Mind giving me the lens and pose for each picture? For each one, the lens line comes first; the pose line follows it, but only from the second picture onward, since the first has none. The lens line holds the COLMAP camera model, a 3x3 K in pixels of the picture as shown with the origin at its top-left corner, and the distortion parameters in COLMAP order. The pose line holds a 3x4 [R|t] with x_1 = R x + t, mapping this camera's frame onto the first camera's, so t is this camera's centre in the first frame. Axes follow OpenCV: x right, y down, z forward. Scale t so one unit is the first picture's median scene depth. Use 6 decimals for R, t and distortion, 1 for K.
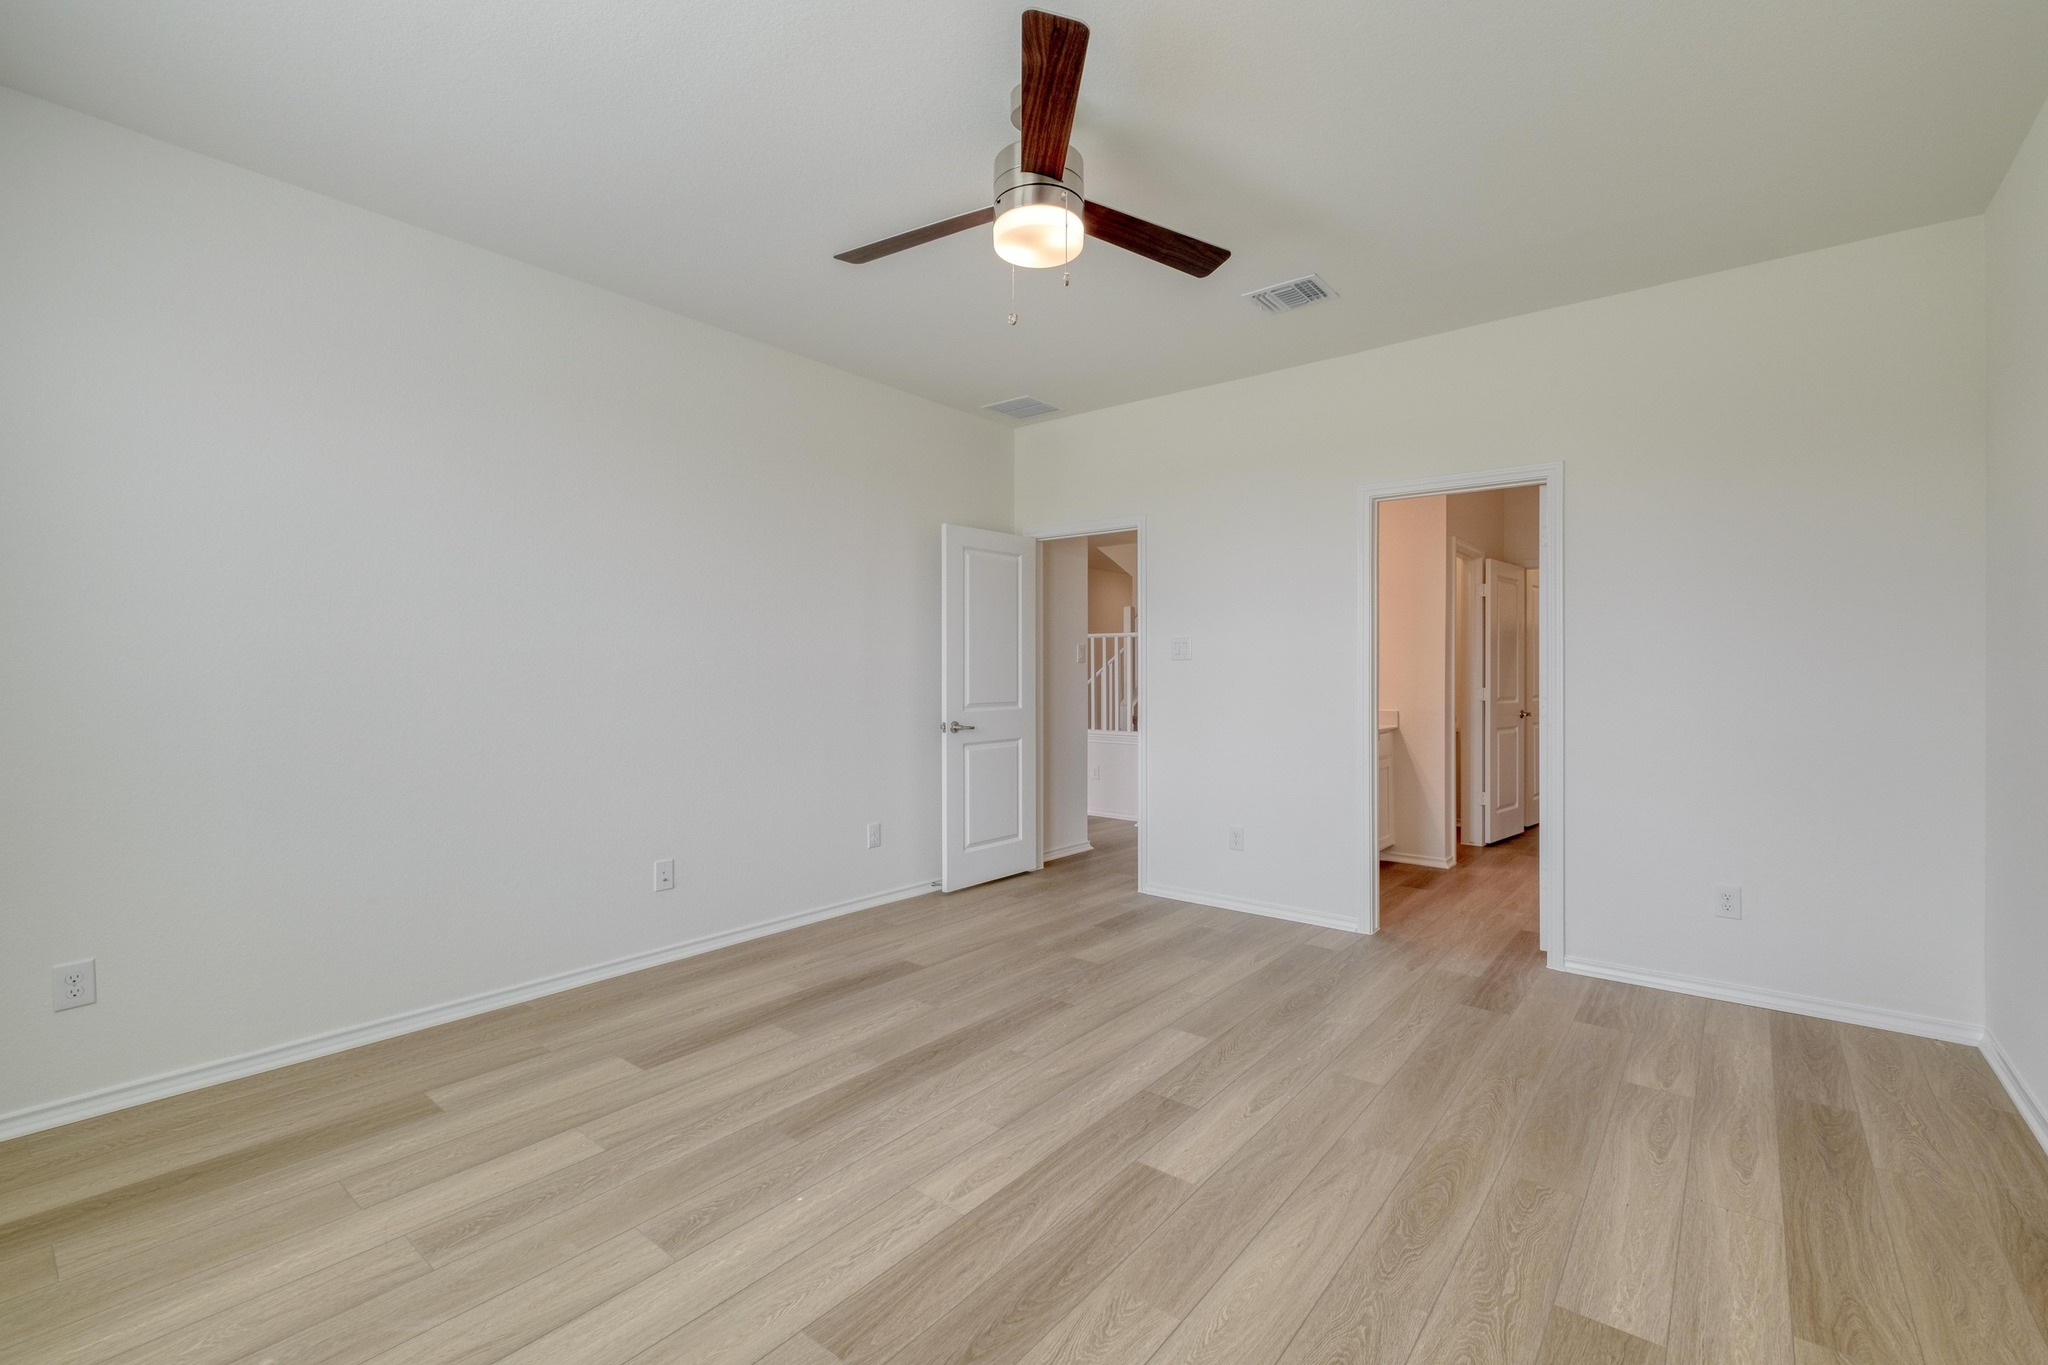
lens RADIAL K [[881.0, 0, 1027.9], [0, 881.0, 673.7], [0, 0, 1]] dist [0.001144, -0.002850]
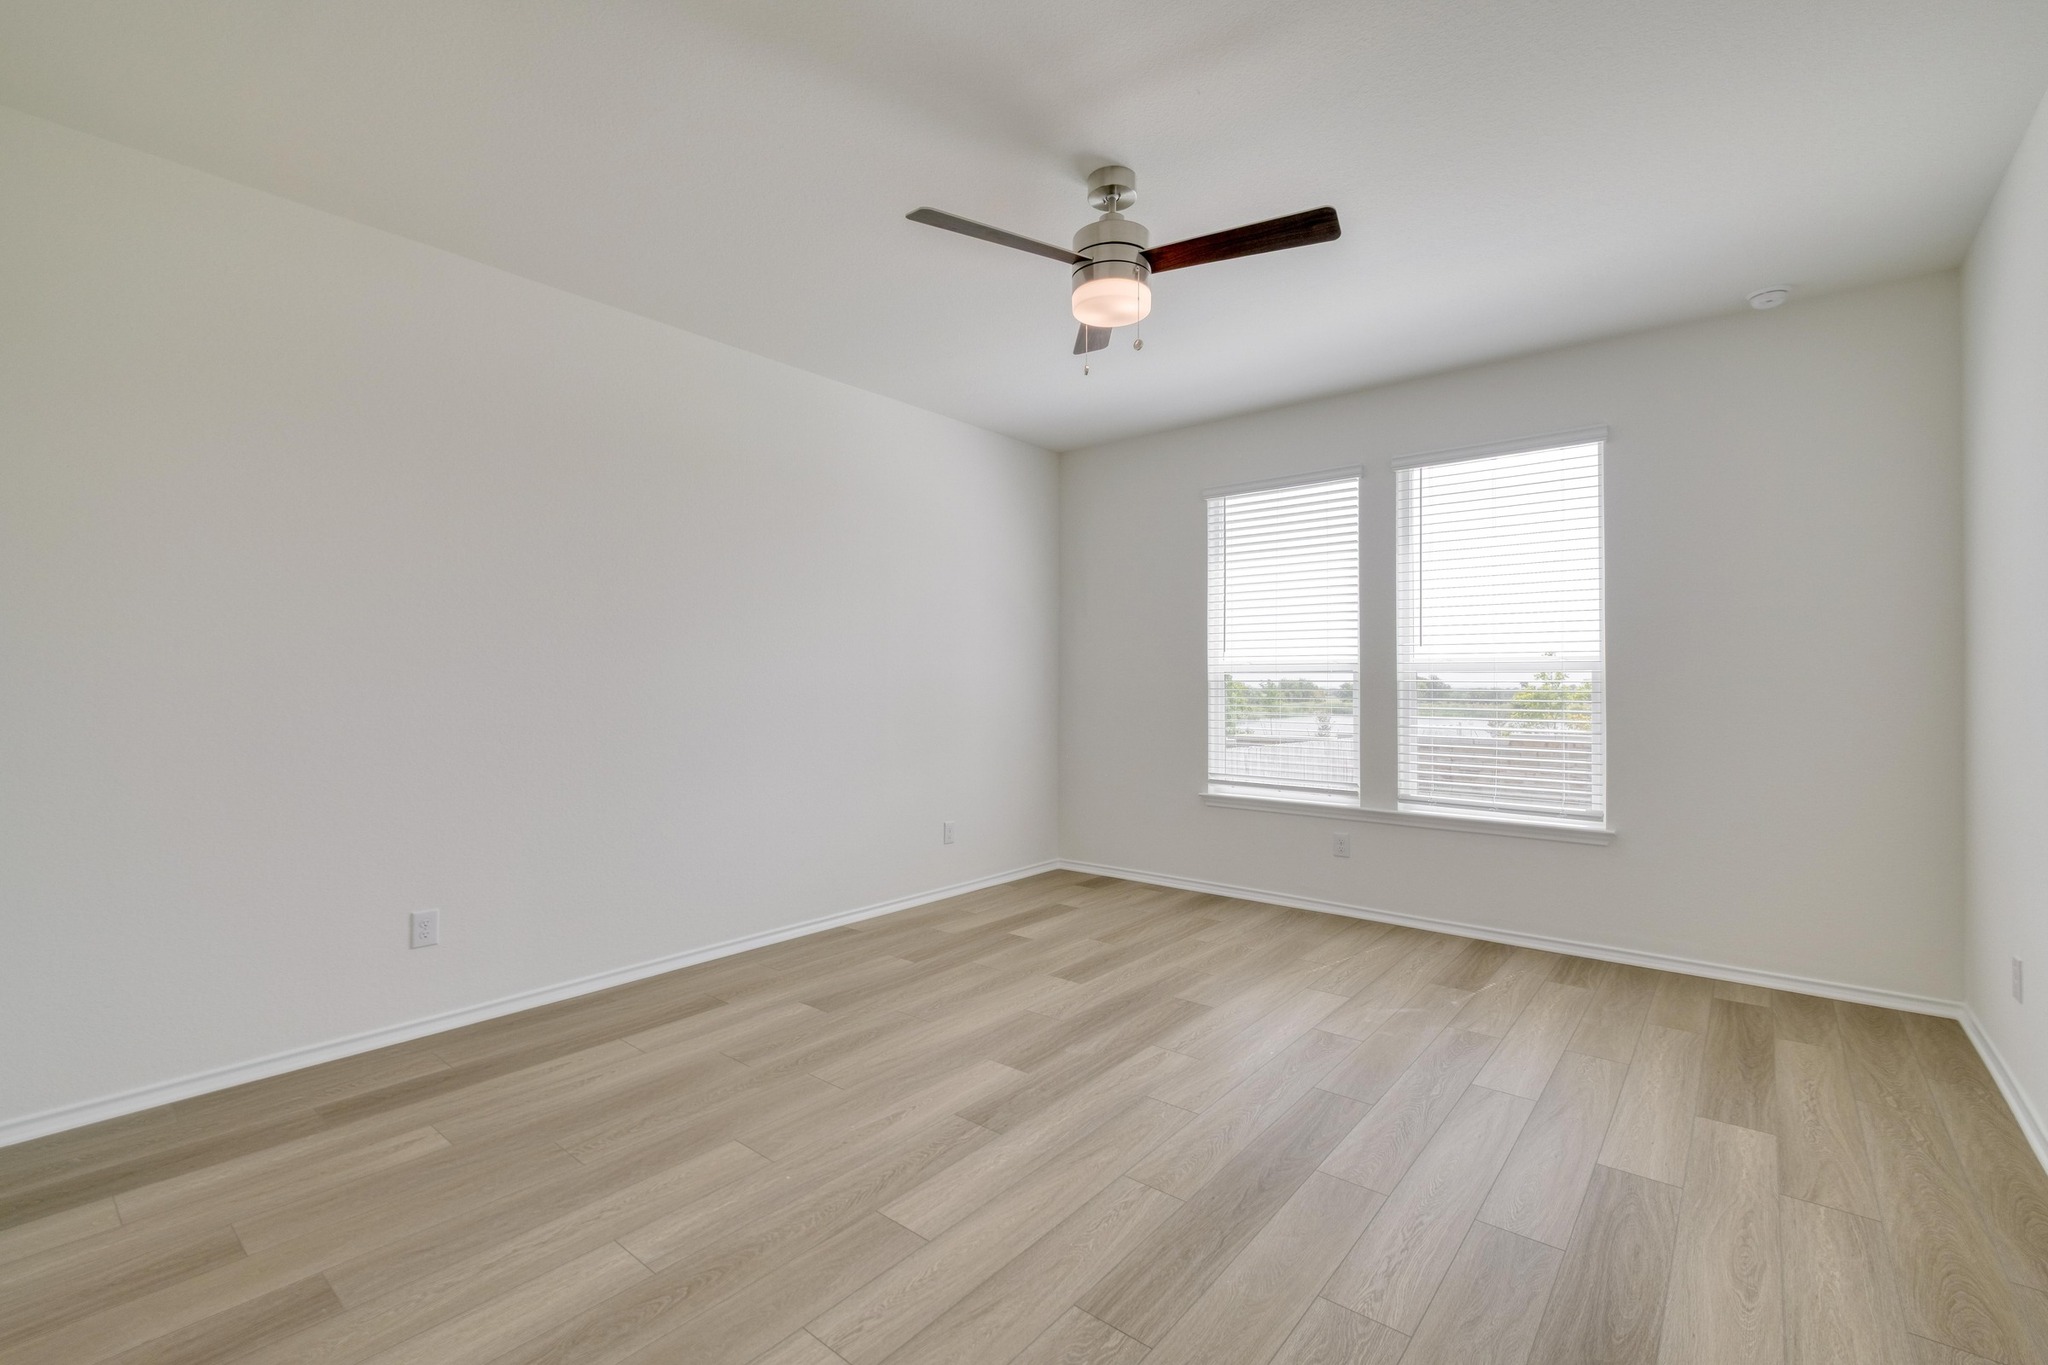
lens RADIAL K [[881.0, 0, 1027.9], [0, 881.0, 673.7], [0, 0, 1]] dist [0.001144, -0.002850]
pose [[-0.999932, -0.003359, 0.011139, 0.100356], [-0.003435, 0.999971, -0.006807, -0.004211], [-0.011116, -0.006845, -0.999915, 2.013559]]
